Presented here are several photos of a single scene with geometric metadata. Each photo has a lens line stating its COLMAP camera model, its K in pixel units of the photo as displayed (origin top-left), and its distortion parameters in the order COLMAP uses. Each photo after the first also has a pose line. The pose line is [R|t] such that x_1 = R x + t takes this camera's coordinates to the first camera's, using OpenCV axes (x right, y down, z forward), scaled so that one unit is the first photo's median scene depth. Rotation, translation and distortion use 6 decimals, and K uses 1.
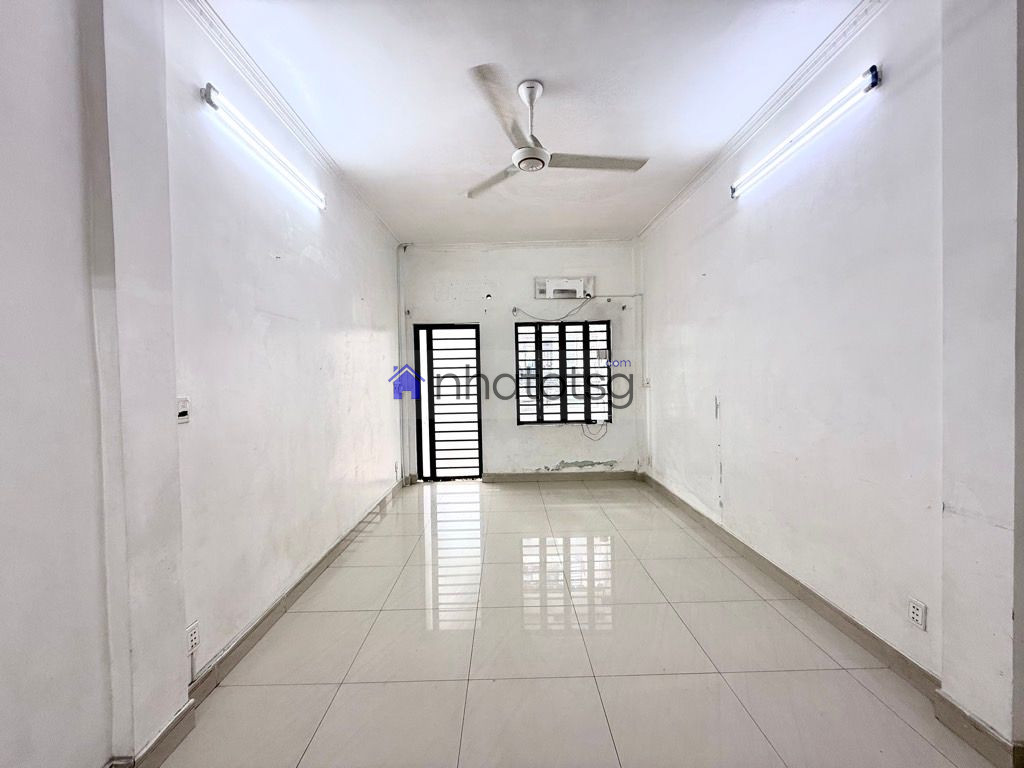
lens RADIAL K [[405.6, 0, 513.0], [0, 405.6, 383.3], [0, 0, 1]] dist [0.003917, 0.000010]
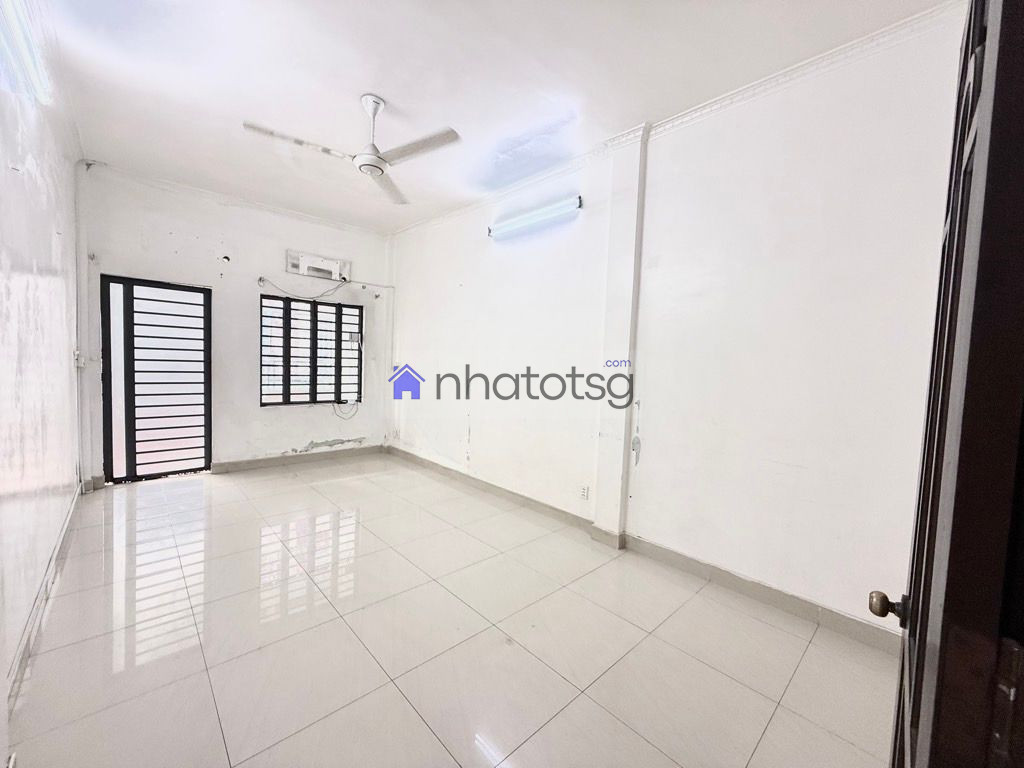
lens RADIAL K [[405.6, 0, 509.5], [0, 405.6, 382.7], [0, 0, 1]] dist [0.003917, 0.000010]
pose [[0.739910, 0.013151, 0.672577, -0.190247], [-0.039659, 0.998923, 0.024097, 0.004540], [-0.671536, -0.044503, 0.739634, -0.053624]]
